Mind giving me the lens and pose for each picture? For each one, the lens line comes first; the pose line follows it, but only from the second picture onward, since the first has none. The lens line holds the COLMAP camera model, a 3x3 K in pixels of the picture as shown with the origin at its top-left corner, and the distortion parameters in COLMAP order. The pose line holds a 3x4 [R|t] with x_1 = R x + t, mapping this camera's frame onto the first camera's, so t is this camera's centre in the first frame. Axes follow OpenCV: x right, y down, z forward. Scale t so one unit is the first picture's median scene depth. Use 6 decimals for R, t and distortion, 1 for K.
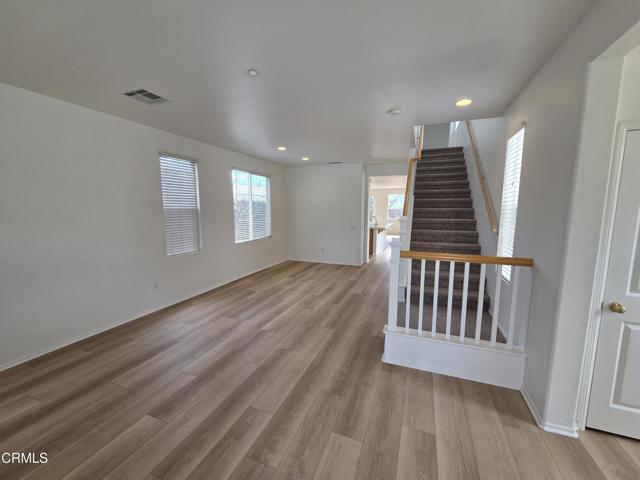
lens RADIAL K [[269.5, 0, 323.3], [0, 269.5, 241.1], [0, 0, 1]] dist [-0.024351, -0.000147]
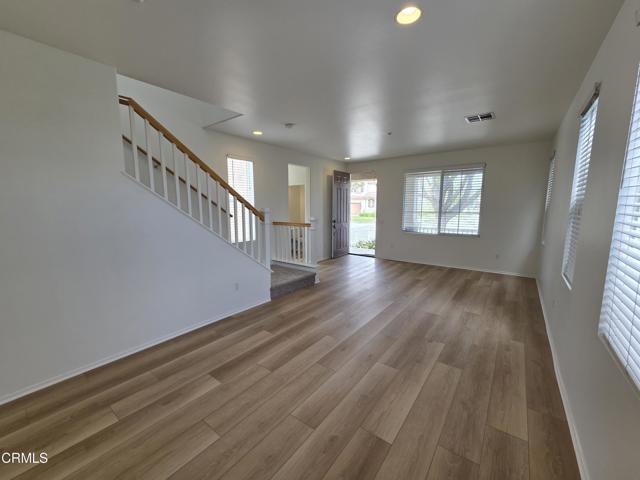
lens RADIAL K [[269.5, 0, 323.3], [0, 269.5, 241.1], [0, 0, 1]] dist [-0.024351, -0.000147]
pose [[-0.966403, -0.034541, 0.254700, -0.163277], [0.032056, 0.966995, 0.252771, -0.177021], [-0.255024, 0.252444, -0.933400, 1.544058]]
